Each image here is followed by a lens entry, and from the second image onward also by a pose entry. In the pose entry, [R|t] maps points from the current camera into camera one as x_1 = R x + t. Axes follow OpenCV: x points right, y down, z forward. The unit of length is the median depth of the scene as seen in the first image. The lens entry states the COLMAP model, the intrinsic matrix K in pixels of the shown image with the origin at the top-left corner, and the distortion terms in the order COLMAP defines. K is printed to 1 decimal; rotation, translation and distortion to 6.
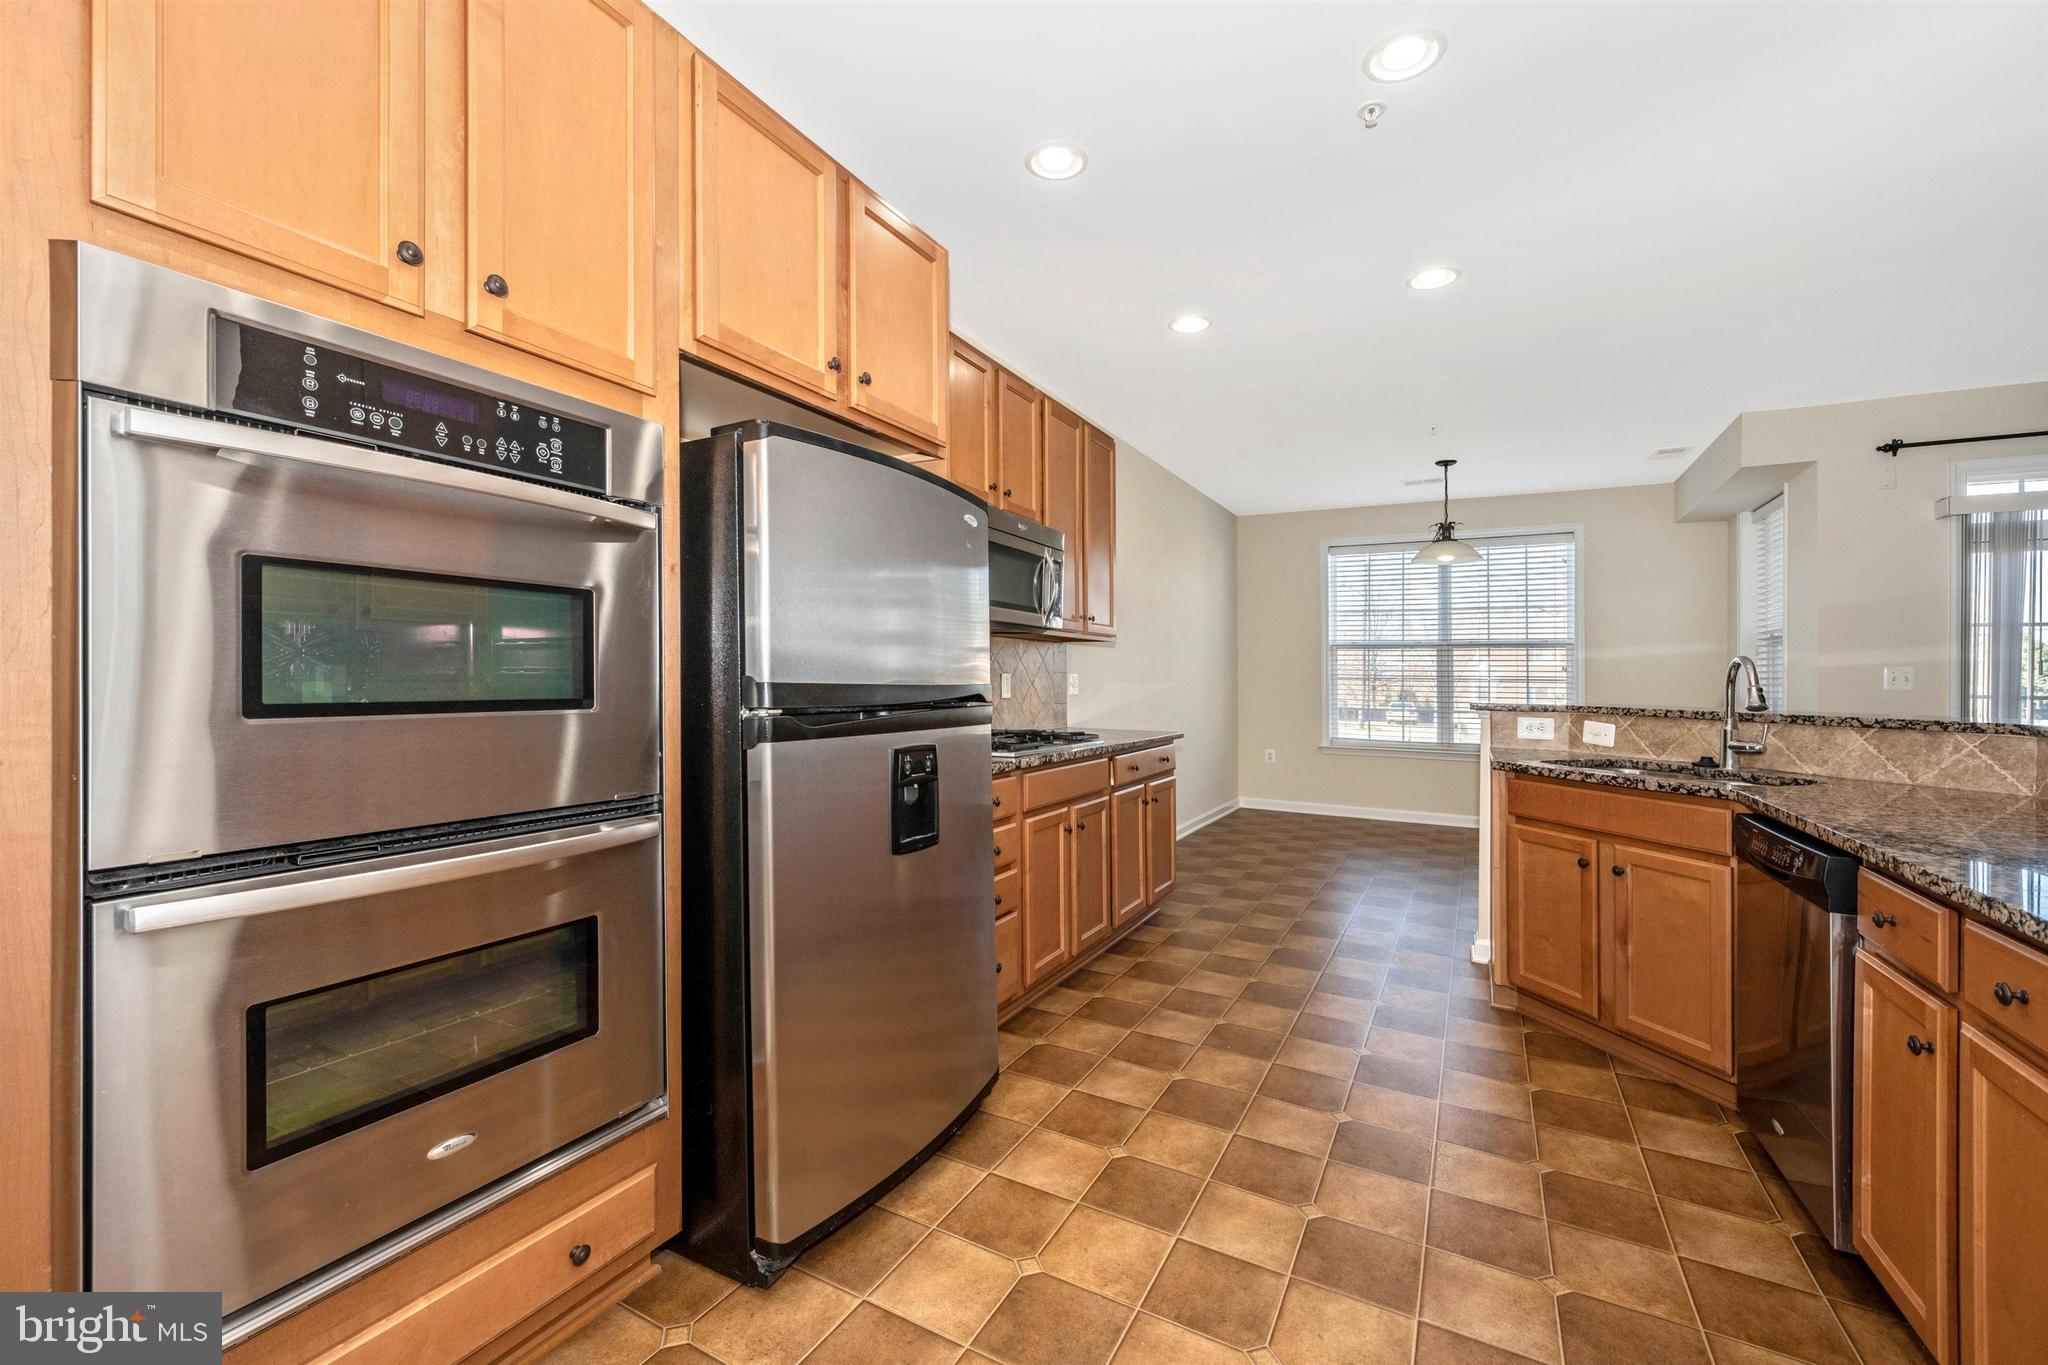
lens RADIAL K [[819.2, 0, 1015.5], [0, 819.2, 679.0], [0, 0, 1]] dist [0.002818, 0.000352]
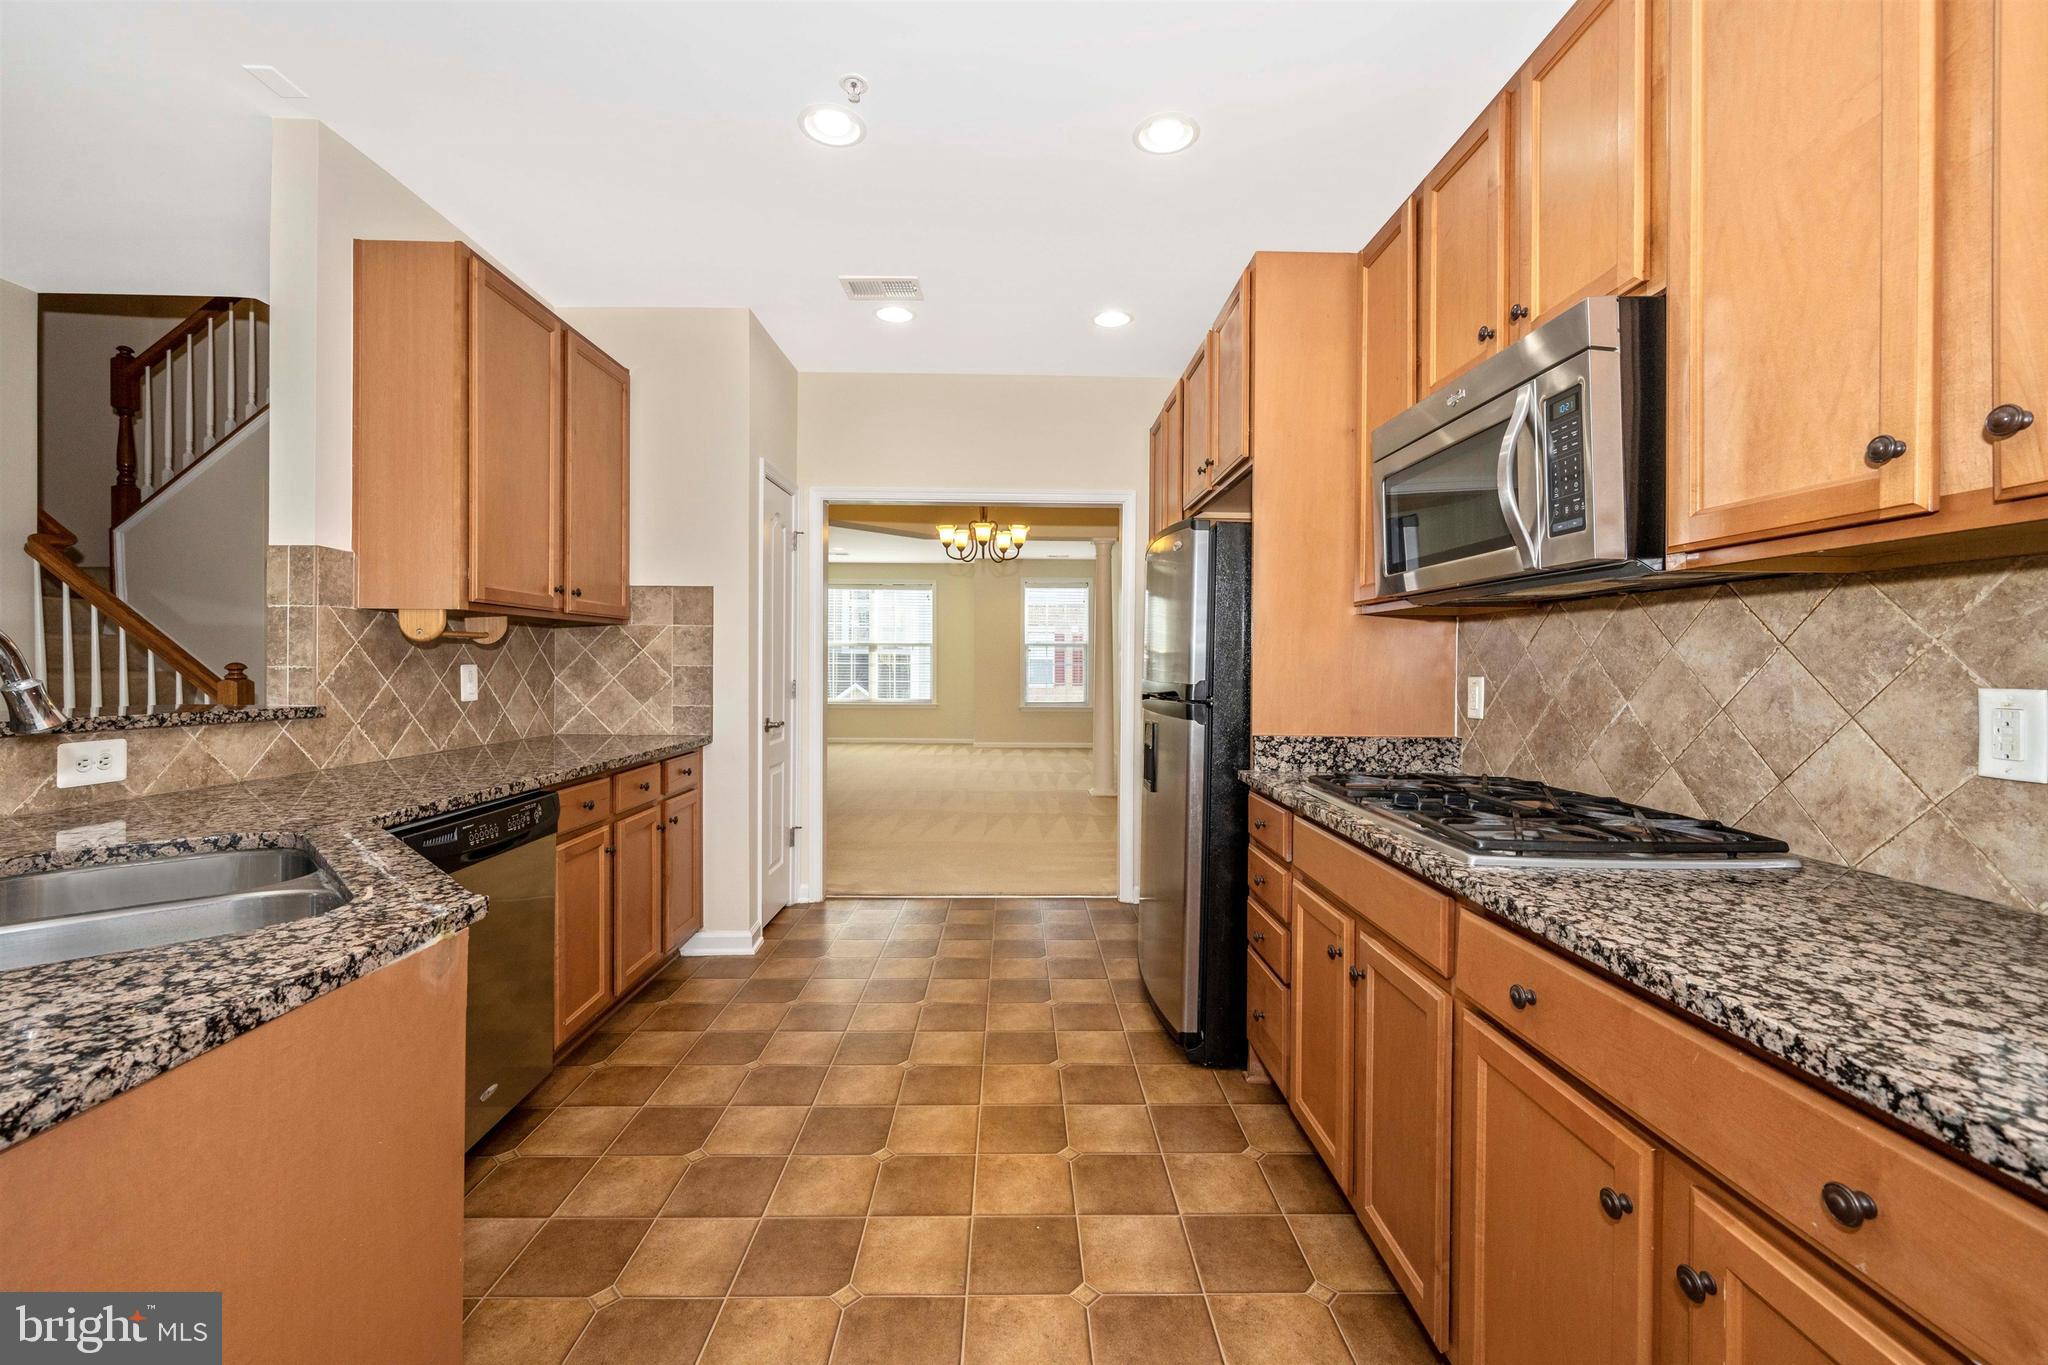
lens RADIAL K [[816.9, 0, 1025.9], [0, 816.9, 655.1], [0, 0, 1]] dist [-0.000550, 0.000424]
pose [[-0.862168, -0.025483, -0.505982, 0.581493], [-0.021077, 0.999674, -0.014433, -0.007503], [0.506185, -0.001779, -0.862423, 1.482653]]
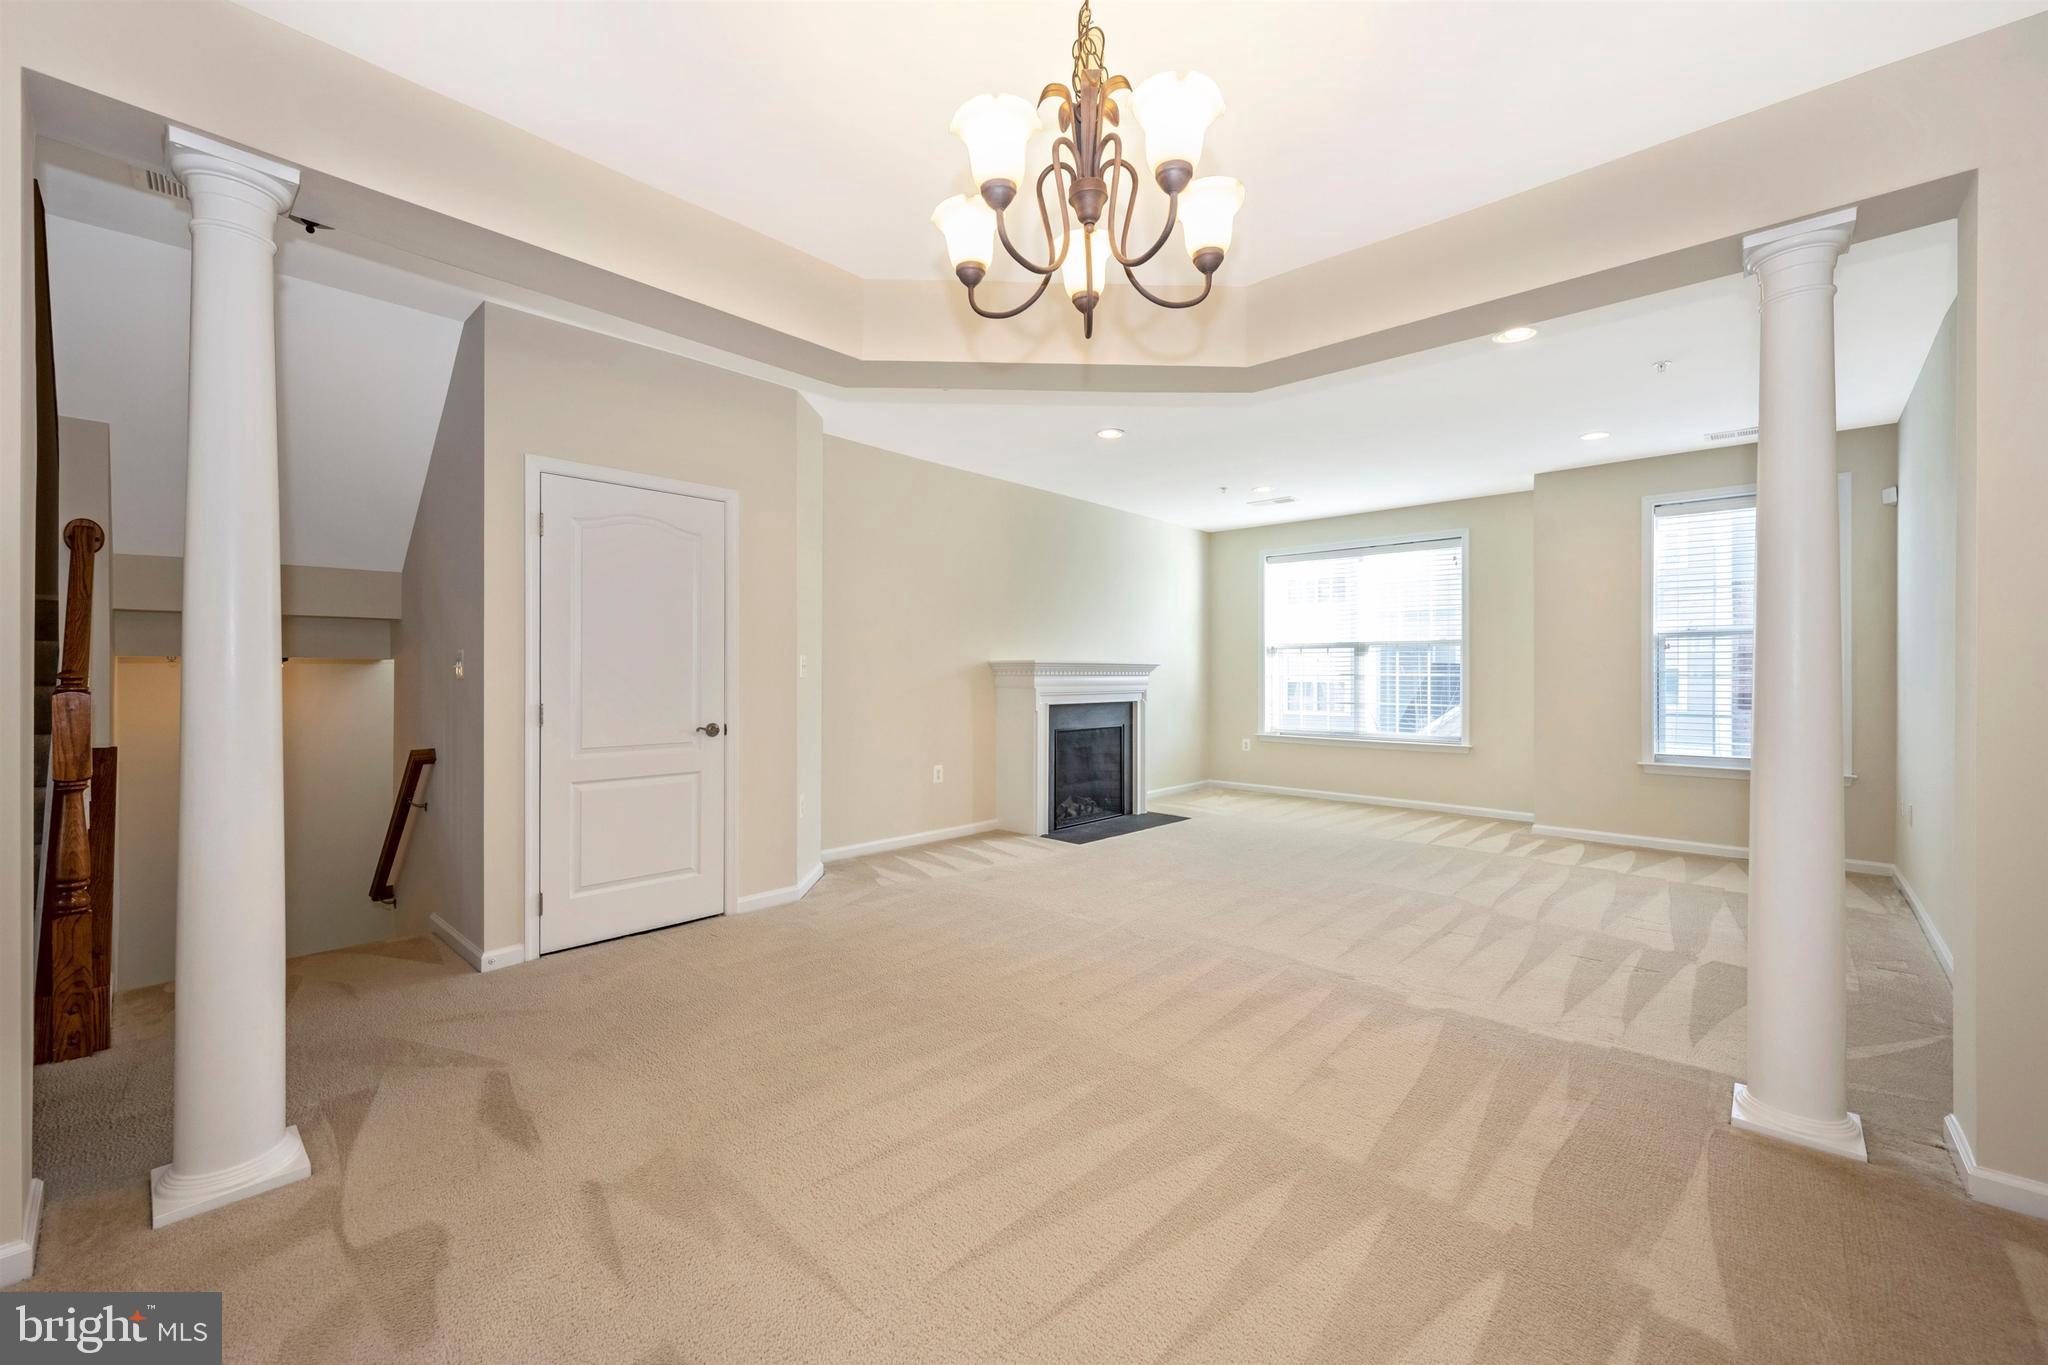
lens RADIAL K [[811.9, 0, 1040.8], [0, 811.9, 669.7], [0, 0, 1]] dist [-0.000105, -0.000511]
pose [[-0.976032, -0.016239, 0.217018, -0.489086], [-0.015628, 0.999868, 0.004529, -0.020695], [-0.217063, 0.001029, -0.976157, 0.167416]]
